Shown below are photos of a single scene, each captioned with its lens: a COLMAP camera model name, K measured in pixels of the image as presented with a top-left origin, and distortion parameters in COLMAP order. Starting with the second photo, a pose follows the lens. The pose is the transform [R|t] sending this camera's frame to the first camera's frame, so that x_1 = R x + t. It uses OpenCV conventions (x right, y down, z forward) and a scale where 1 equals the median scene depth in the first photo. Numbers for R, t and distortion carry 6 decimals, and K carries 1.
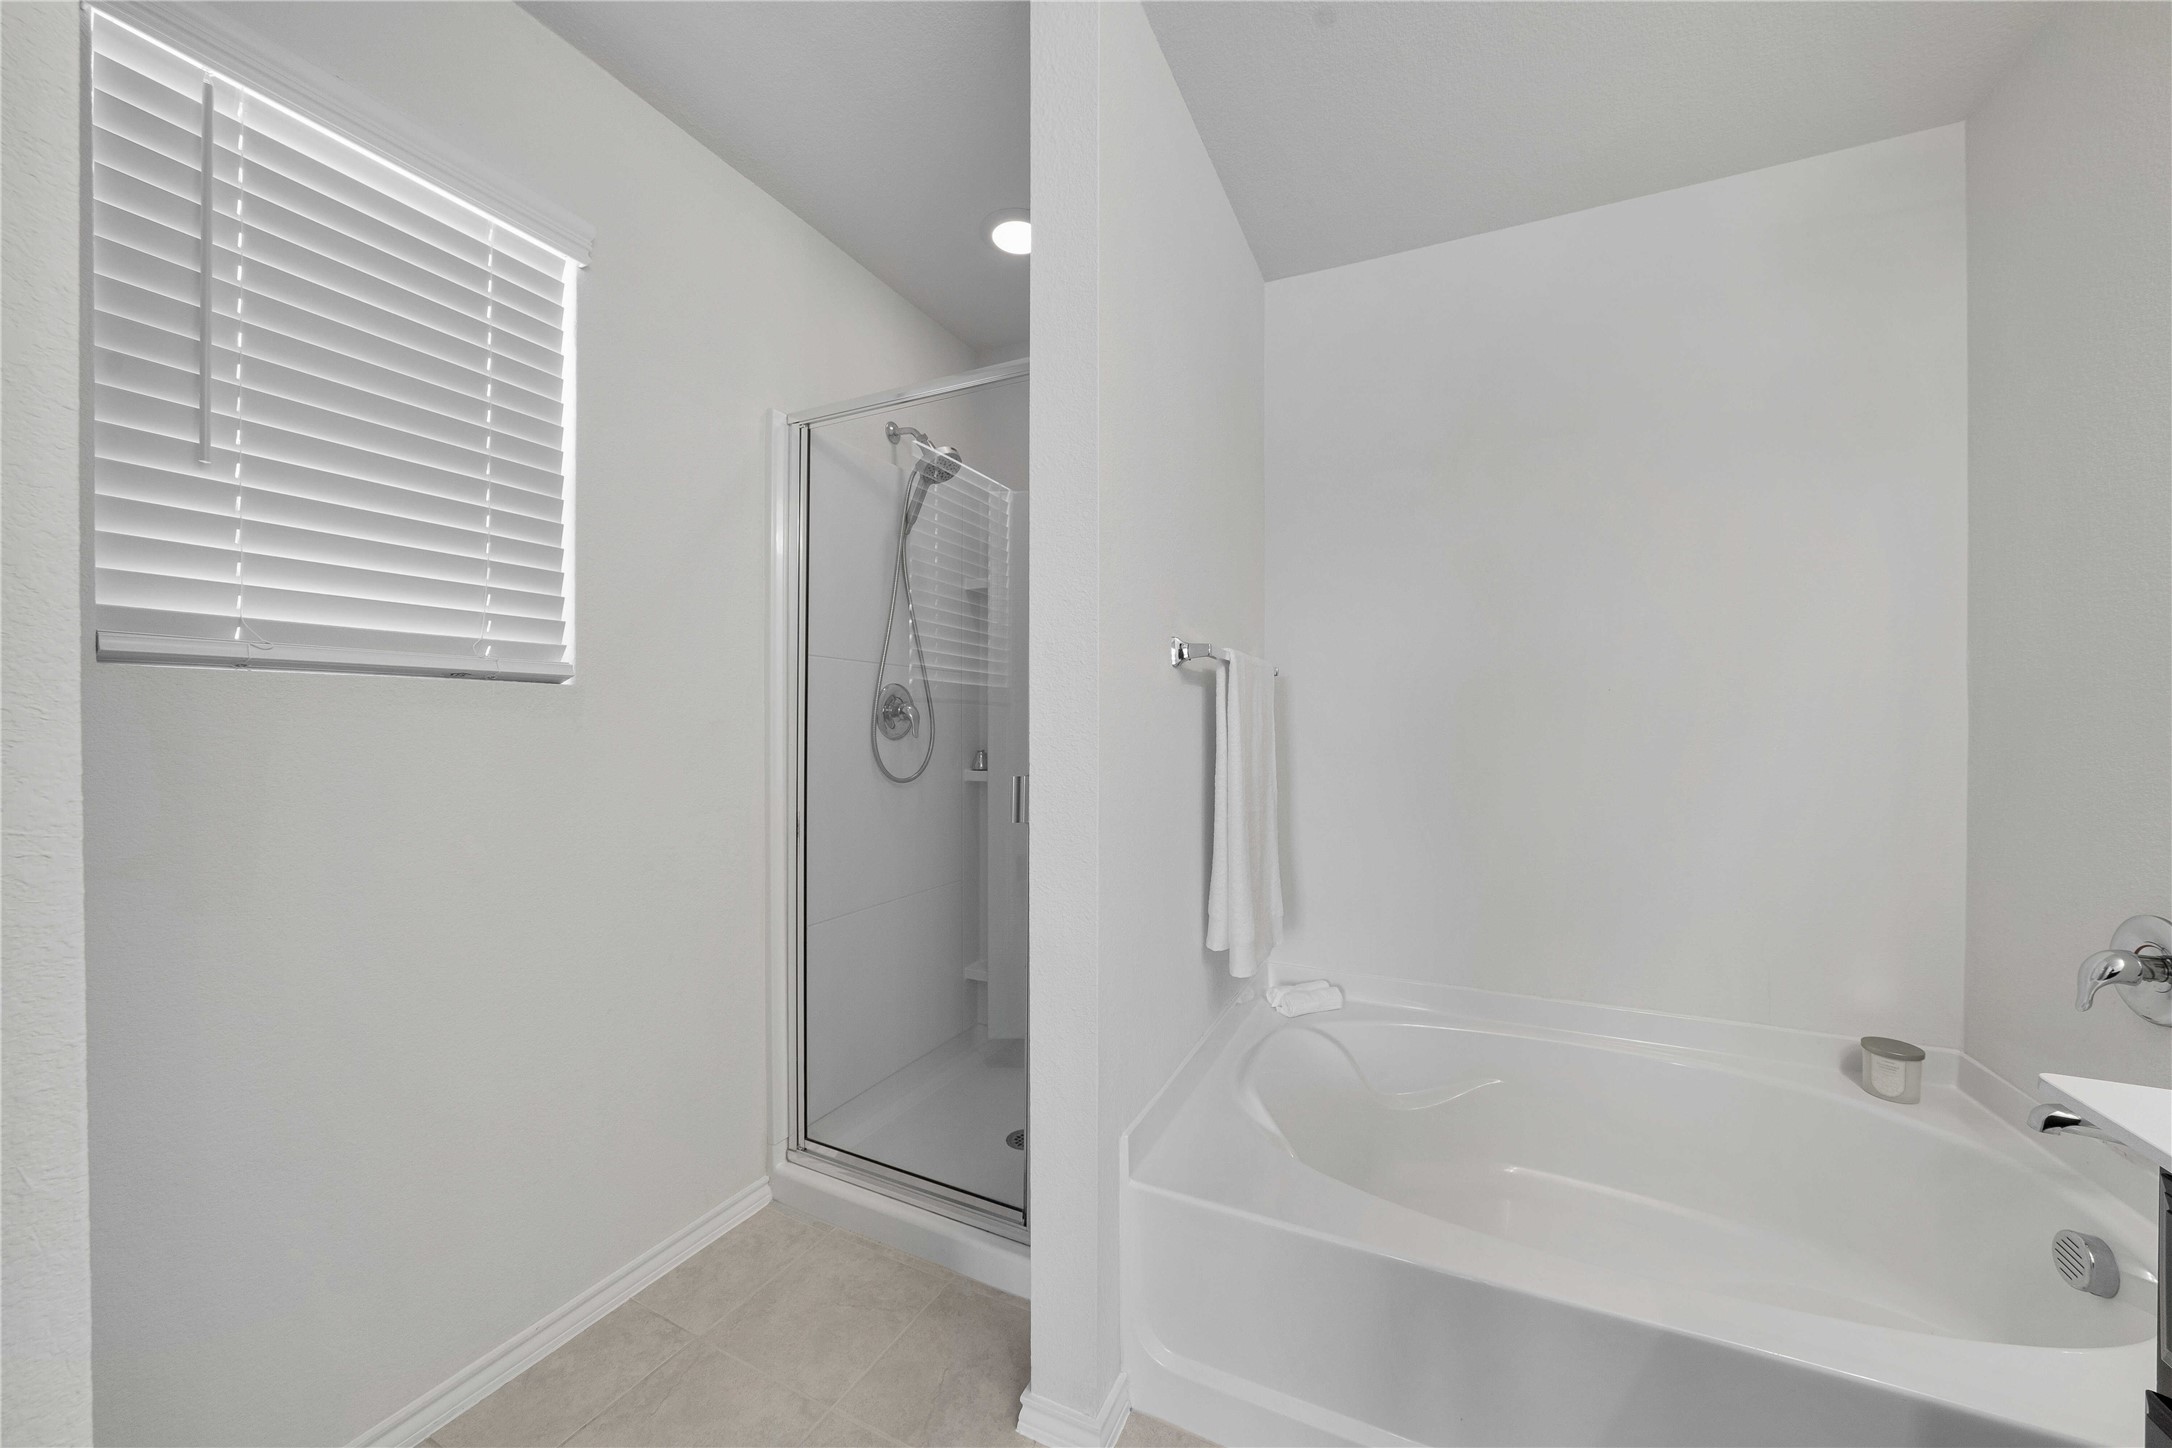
lens RADIAL K [[772.9, 0, 1081.6], [0, 772.9, 736.0], [0, 0, 1]] dist [-0.021816, 0.002649]
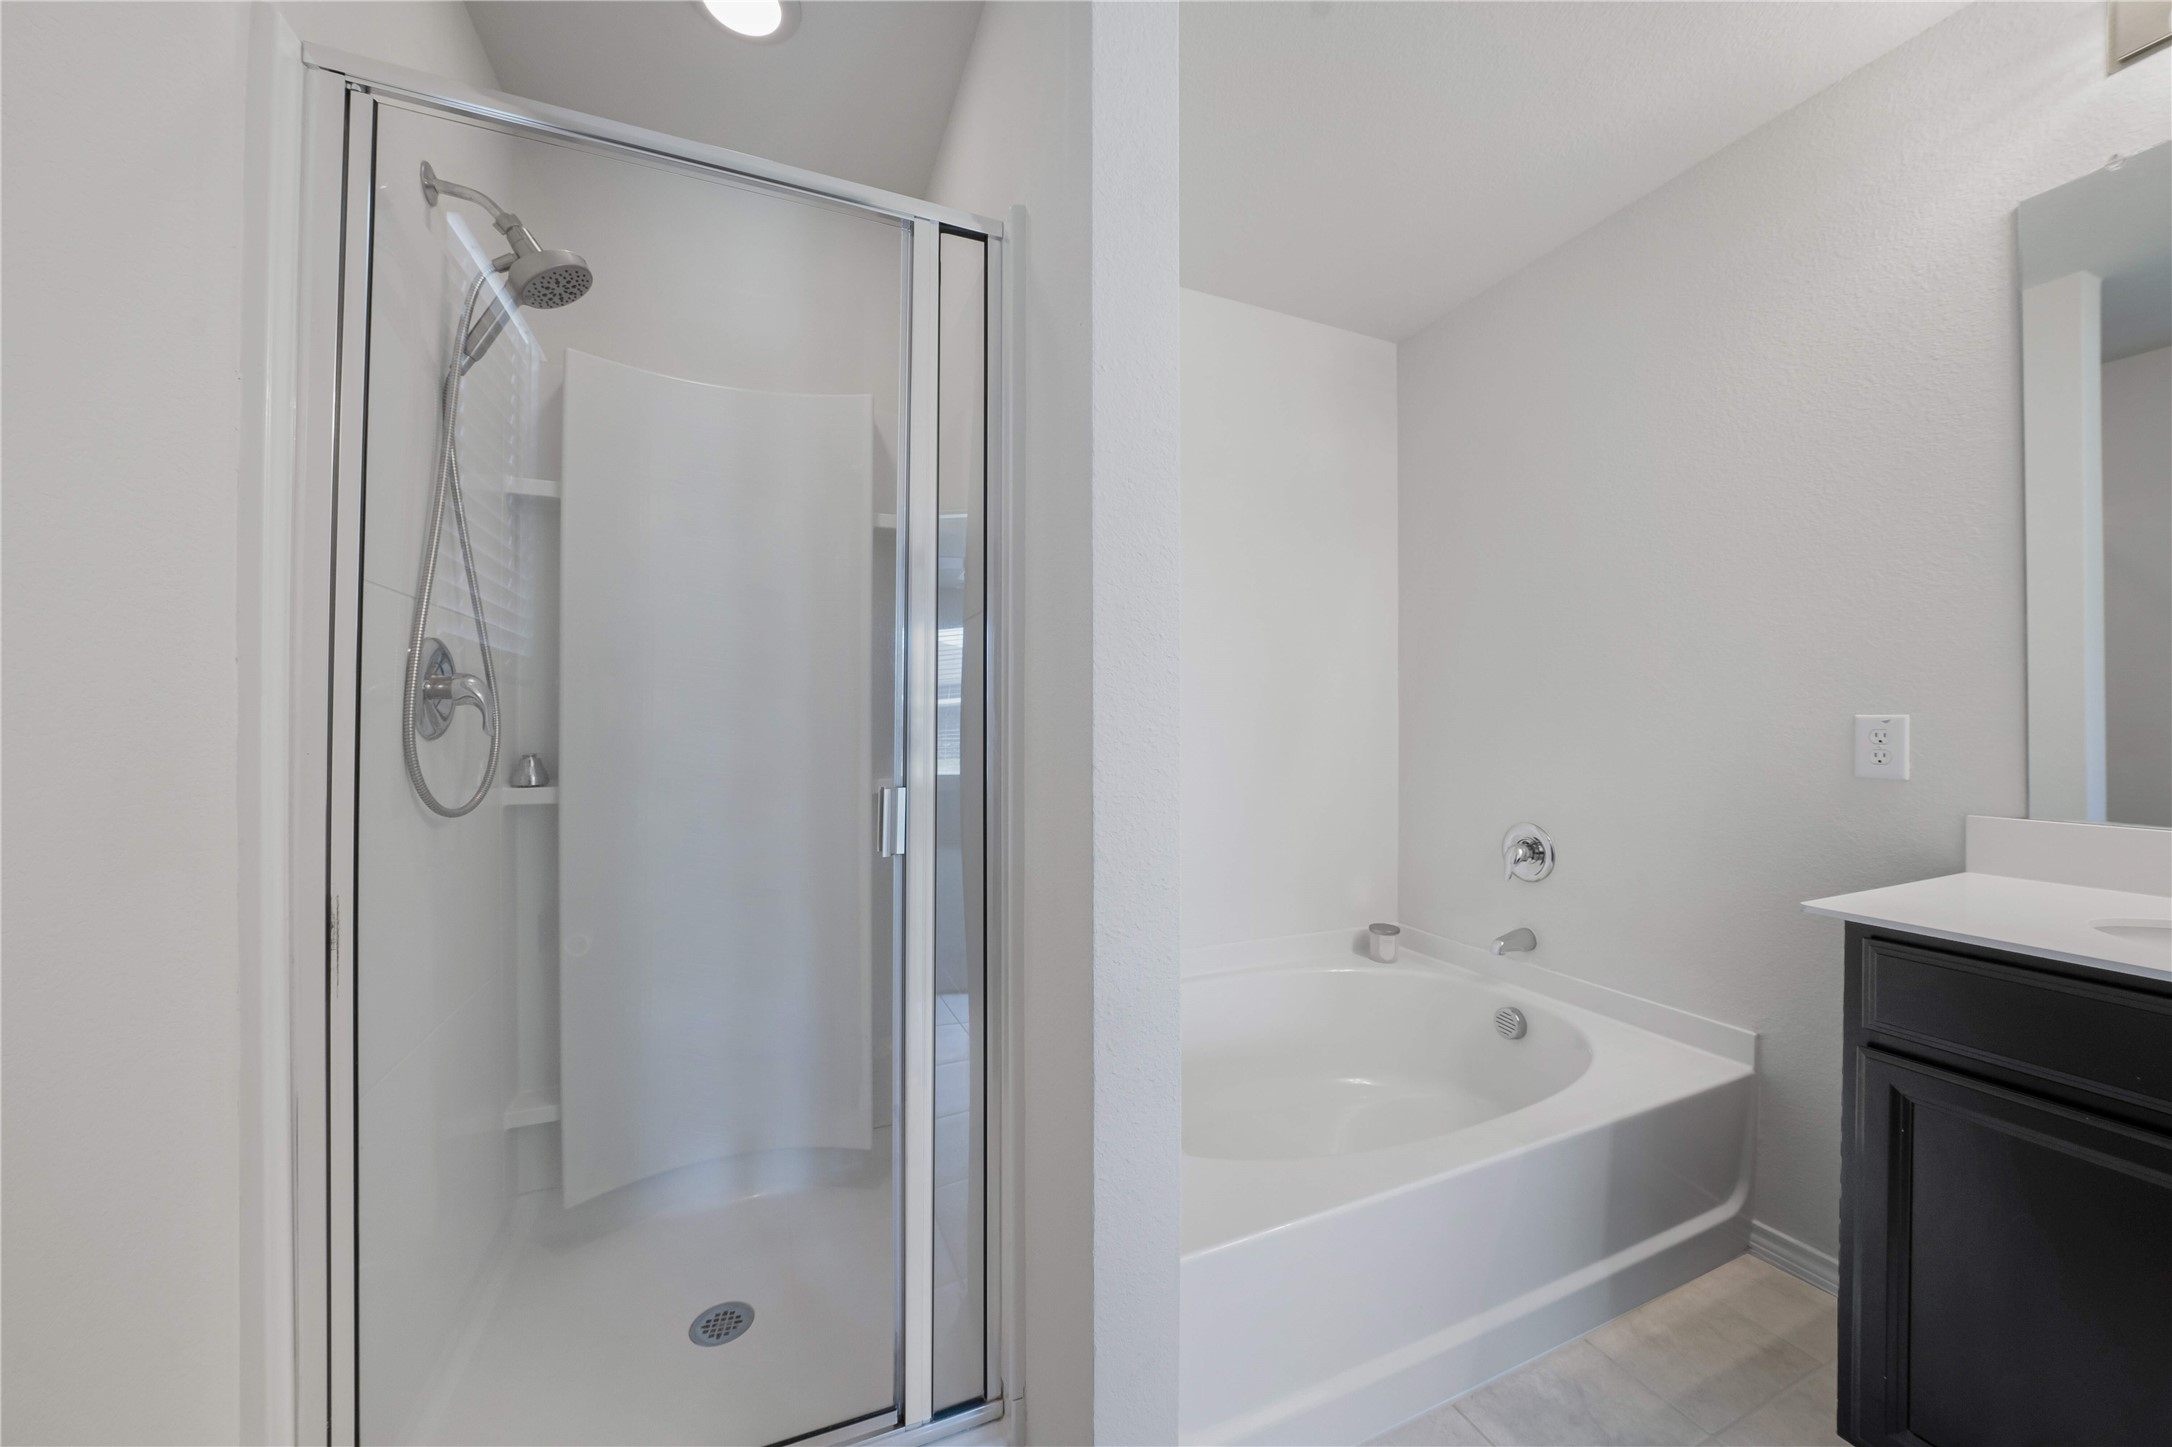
lens RADIAL K [[772.9, 0, 1096.3], [0, 772.9, 723.7], [0, 0, 1]] dist [-0.021816, 0.002649]
pose [[0.653863, -0.002566, 0.756608, -0.469237], [0.005629, 0.999983, -0.001474, -0.005163], [-0.756592, 0.005223, 0.653867, 0.392611]]
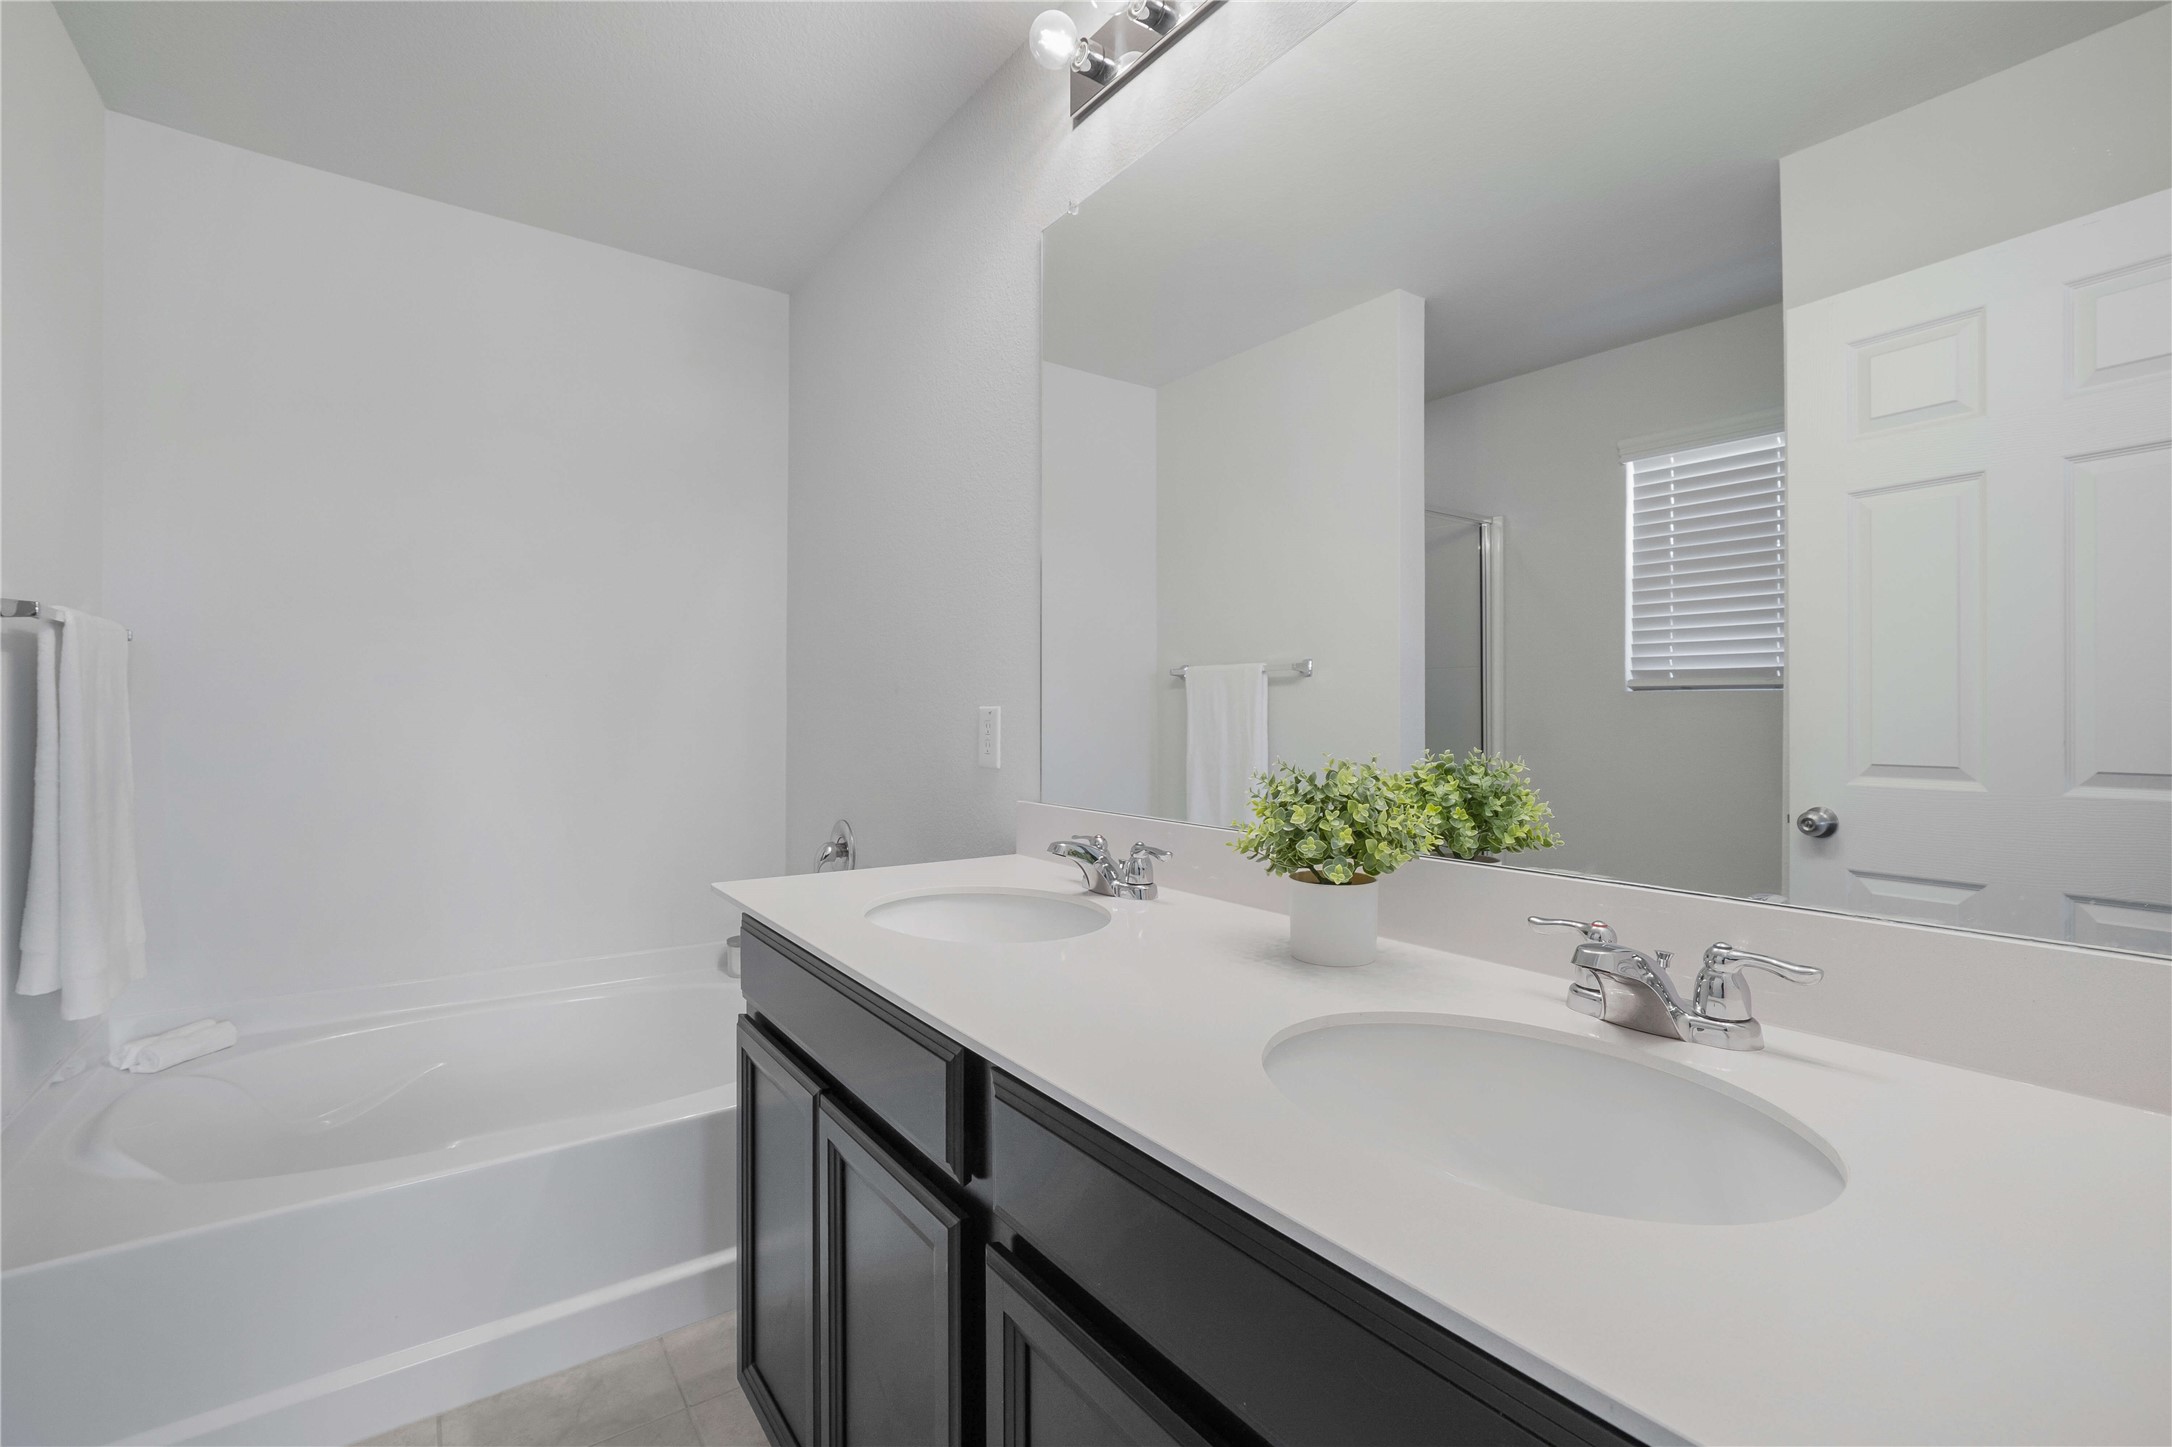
lens RADIAL K [[954.9, 0, 1102.4], [0, 954.9, 725.6], [0, 0, 1]] dist [-0.000926, 0.000513]
pose [[0.463888, -0.005053, 0.885879, -0.176502], [0.001961, 0.999987, 0.004678, 0.006003], [-0.885892, -0.000433, 0.463892, -0.388392]]
